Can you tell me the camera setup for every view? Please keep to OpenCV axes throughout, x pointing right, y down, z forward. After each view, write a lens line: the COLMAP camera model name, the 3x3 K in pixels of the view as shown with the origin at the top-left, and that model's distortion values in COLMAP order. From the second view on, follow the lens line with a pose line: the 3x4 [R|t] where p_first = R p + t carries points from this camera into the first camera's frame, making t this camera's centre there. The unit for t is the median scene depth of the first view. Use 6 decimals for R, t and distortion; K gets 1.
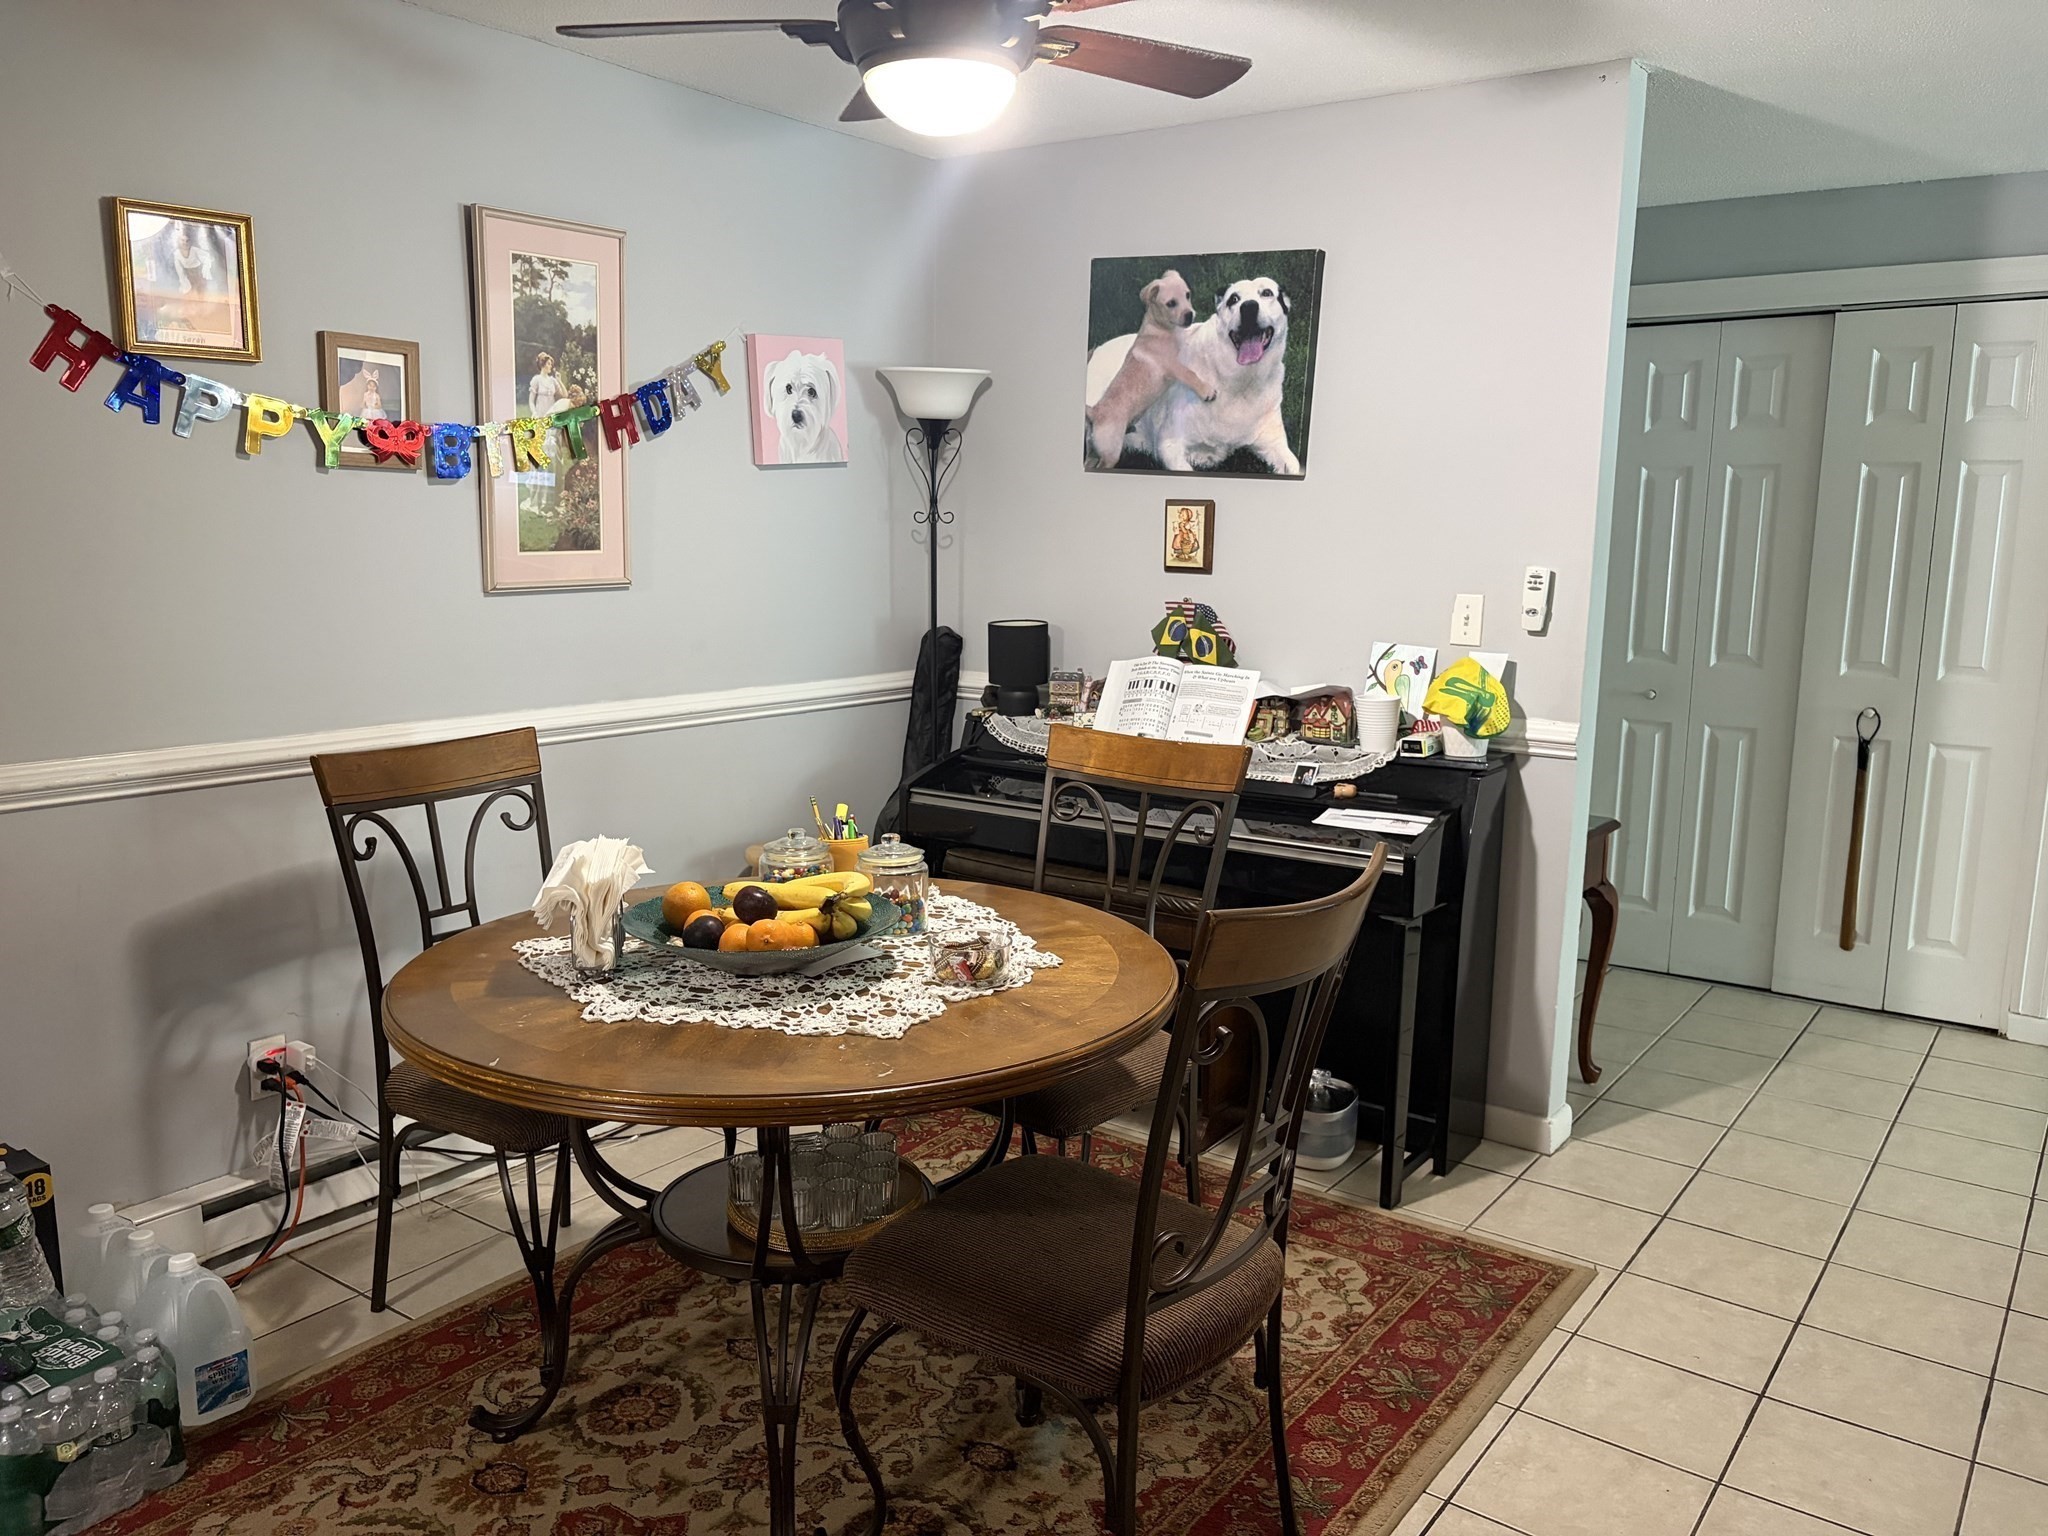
lens RADIAL K [[1574.4, 0, 1020.8], [0, 1574.4, 774.6], [0, 0, 1]] dist [0.046740, -0.045721]
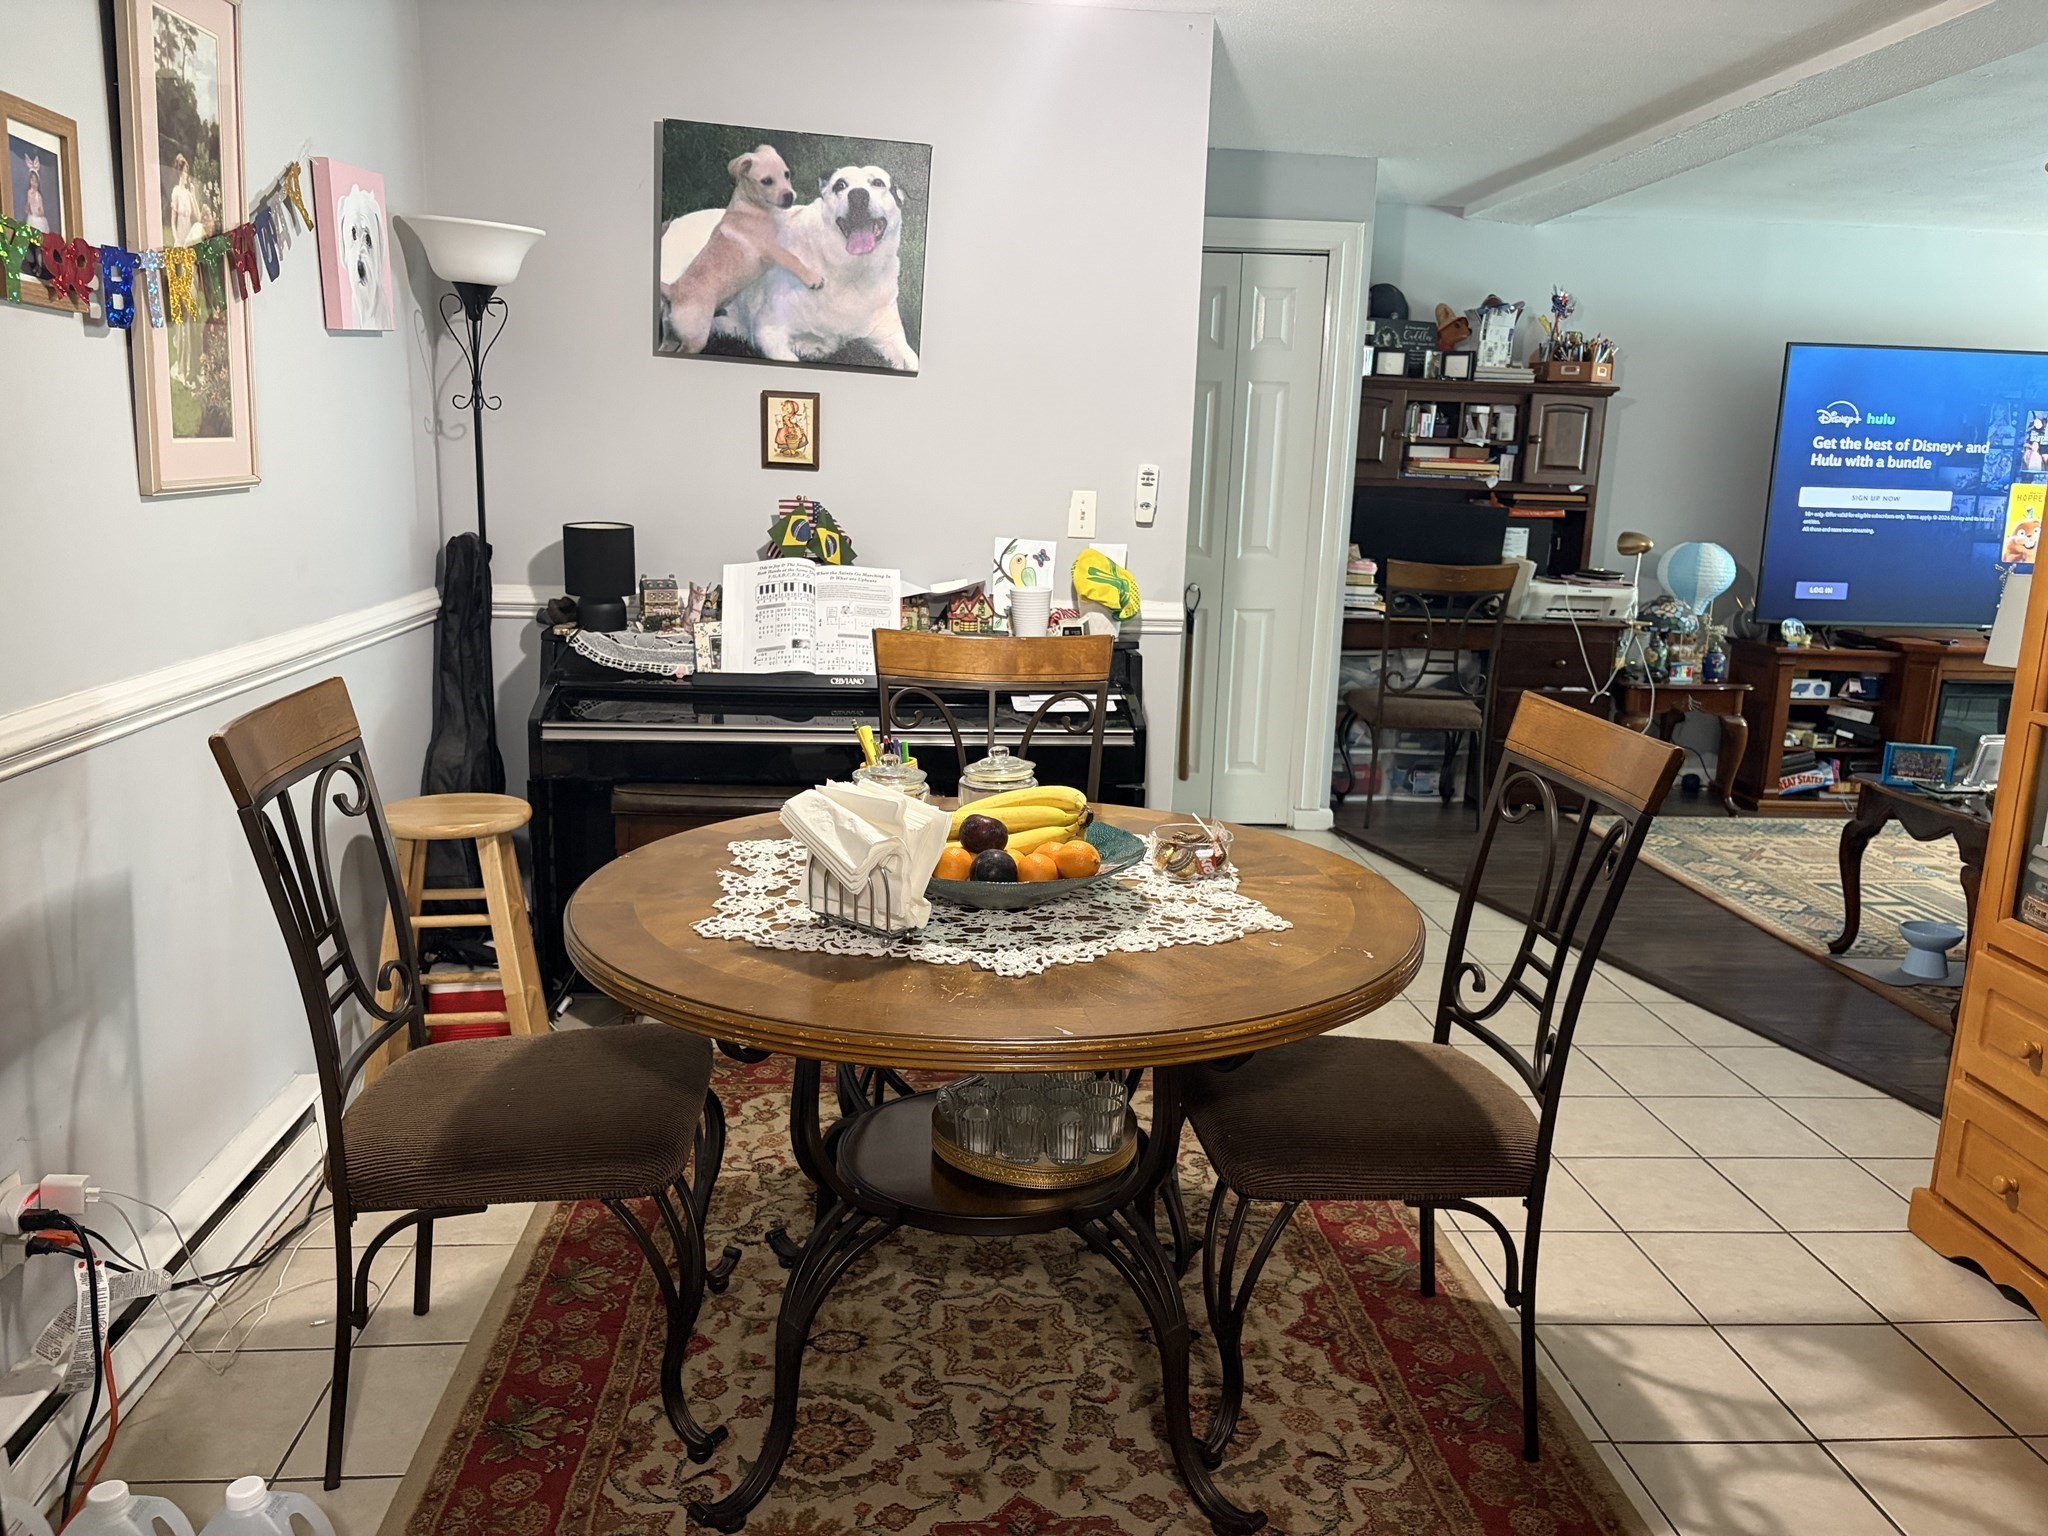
lens RADIAL K [[1574.4, 0, 1040.8], [0, 1574.4, 773.0], [0, 0, 1]] dist [0.046740, -0.045721]
pose [[0.753662, -0.124487, 0.645366, -0.447650], [0.087597, 0.992164, 0.089087, -0.018484], [-0.651399, -0.010609, 0.758661, 0.180028]]
